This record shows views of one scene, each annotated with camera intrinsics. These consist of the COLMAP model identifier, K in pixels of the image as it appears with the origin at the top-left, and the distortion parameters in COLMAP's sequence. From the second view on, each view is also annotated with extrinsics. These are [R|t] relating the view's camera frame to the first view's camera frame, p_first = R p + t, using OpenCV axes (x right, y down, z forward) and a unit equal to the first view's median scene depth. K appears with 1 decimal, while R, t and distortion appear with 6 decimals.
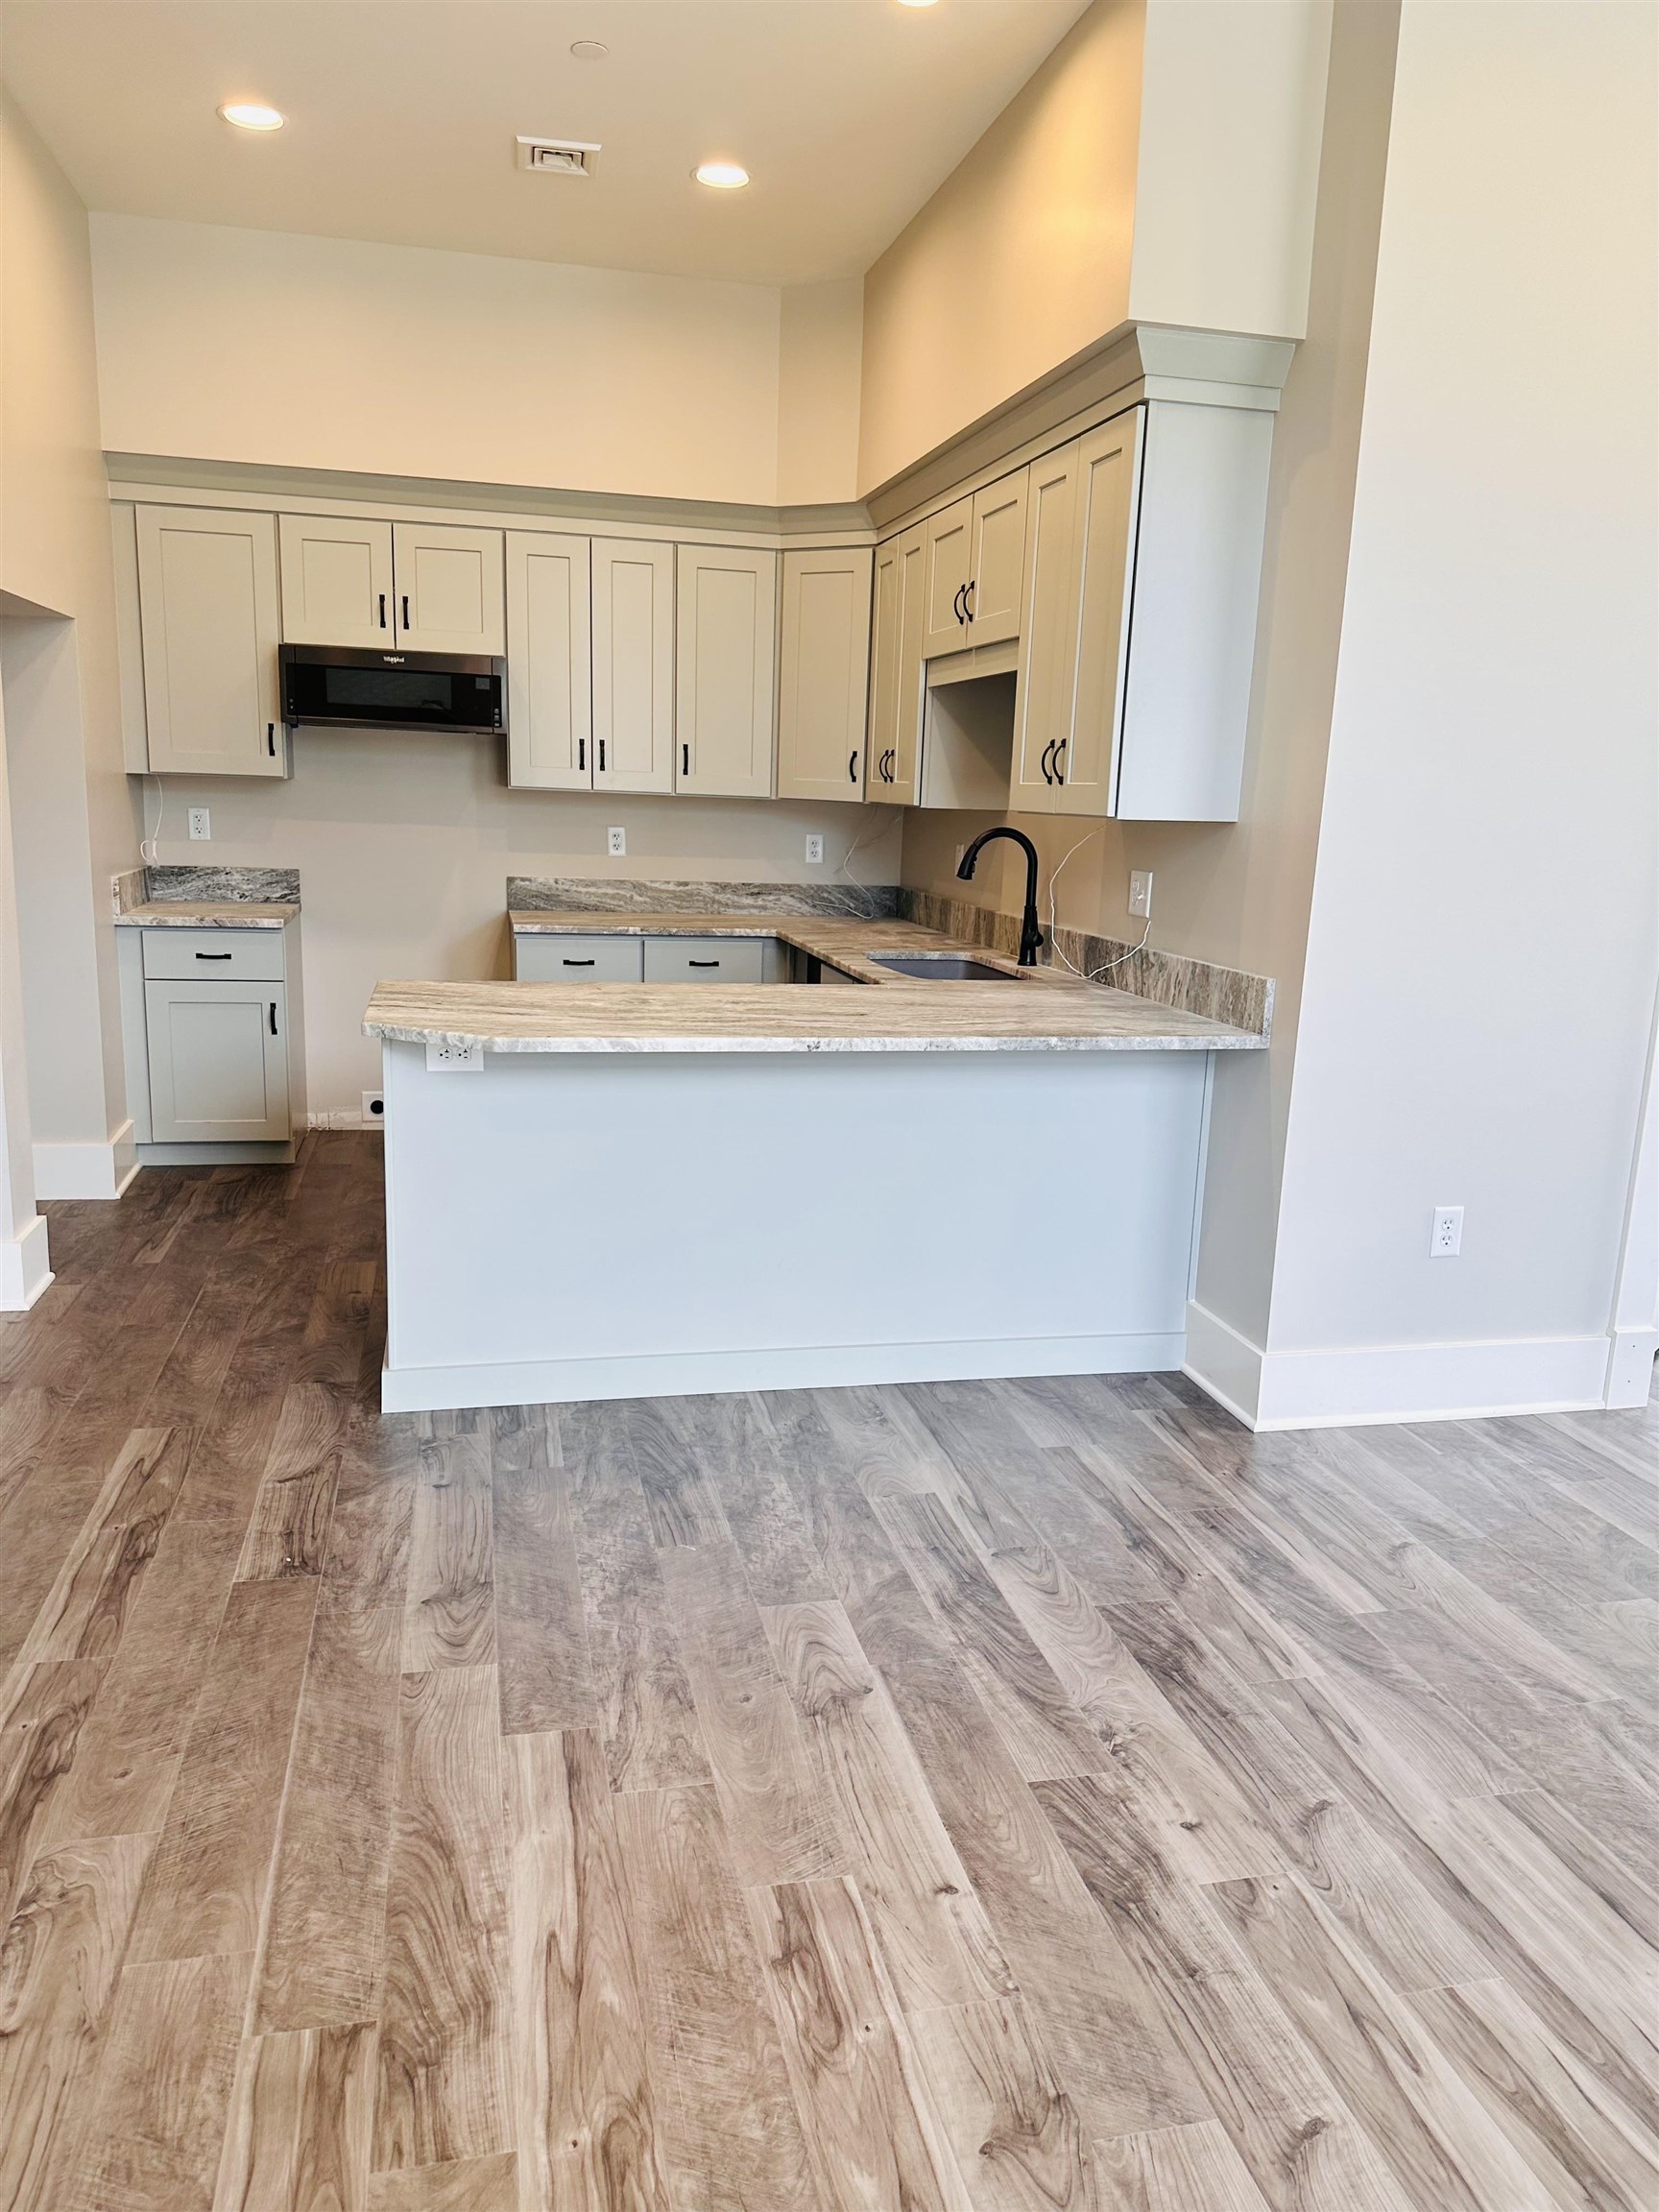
lens RADIAL K [[1549.3, 0, 830.7], [0, 1549.3, 1134.1], [0, 0, 1]] dist [-0.032873, -0.004566]
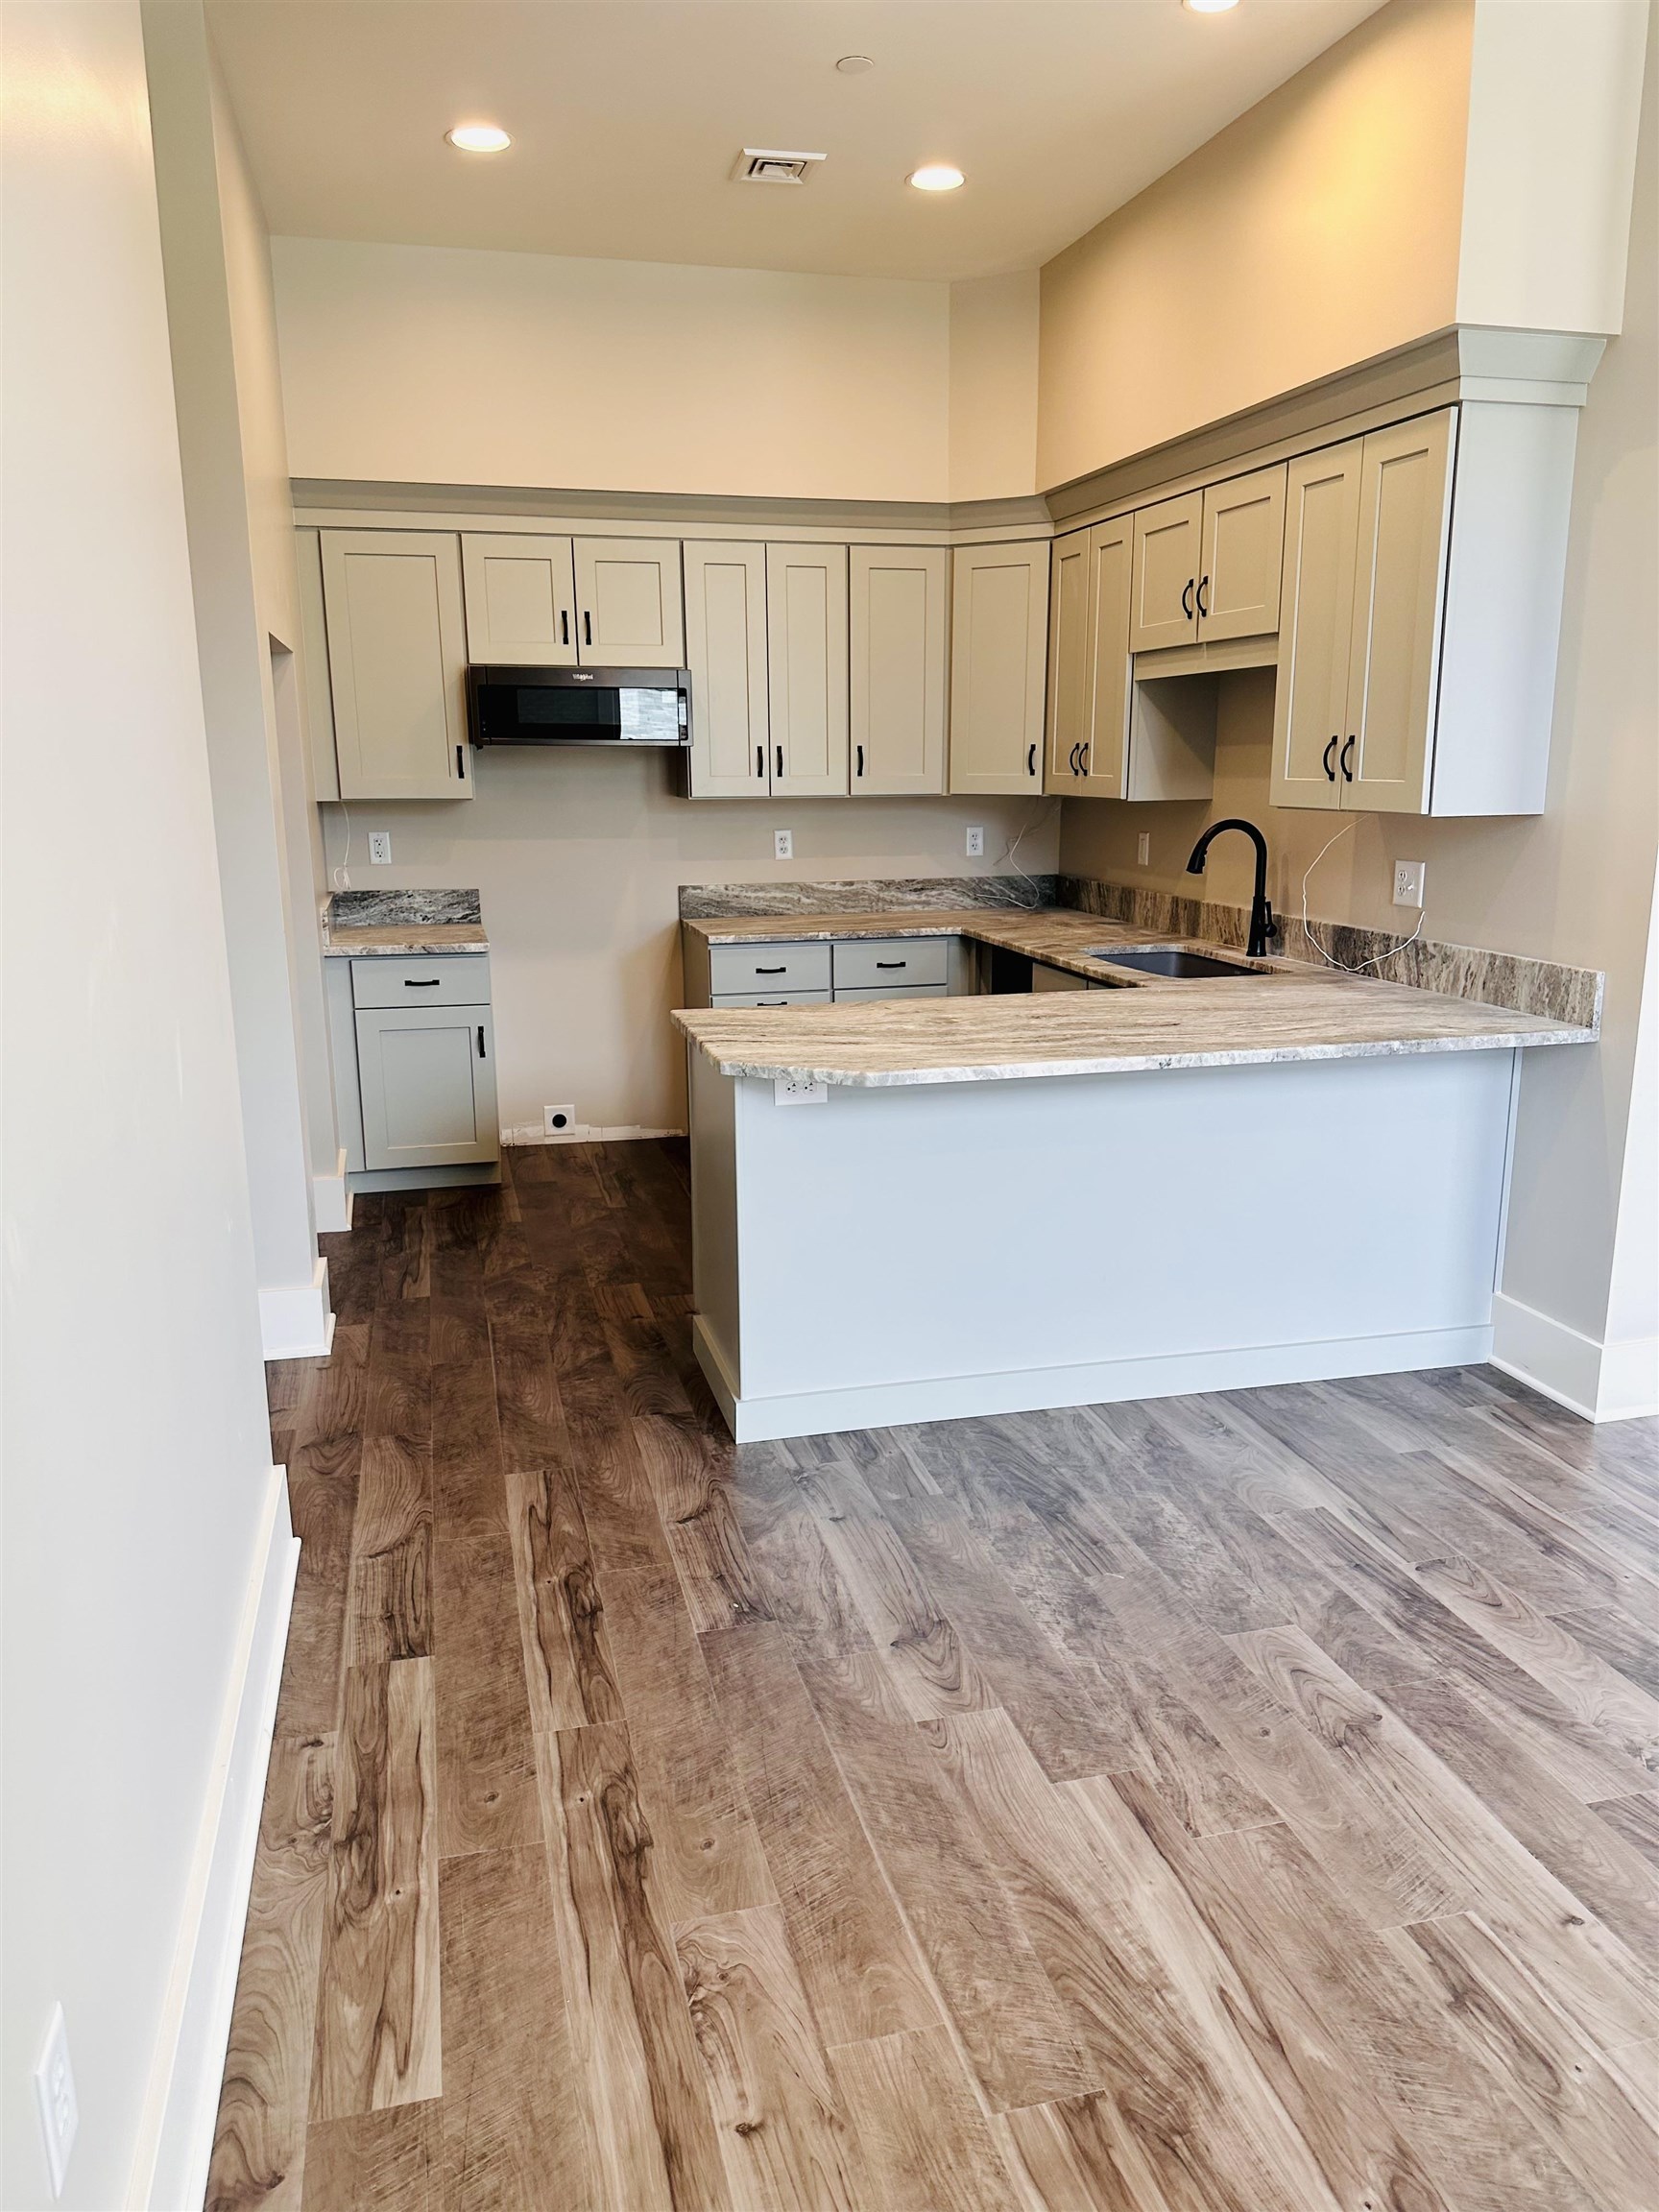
lens RADIAL K [[1551.7, 0, 785.1], [0, 1551.7, 1110.1], [0, 0, 1]] dist [0.001819, -0.043001]
pose [[0.998798, -0.046389, -0.015811, -0.187165], [0.046482, 0.998903, 0.005620, -0.033585], [0.015533, -0.006348, 0.999859, -0.007438]]
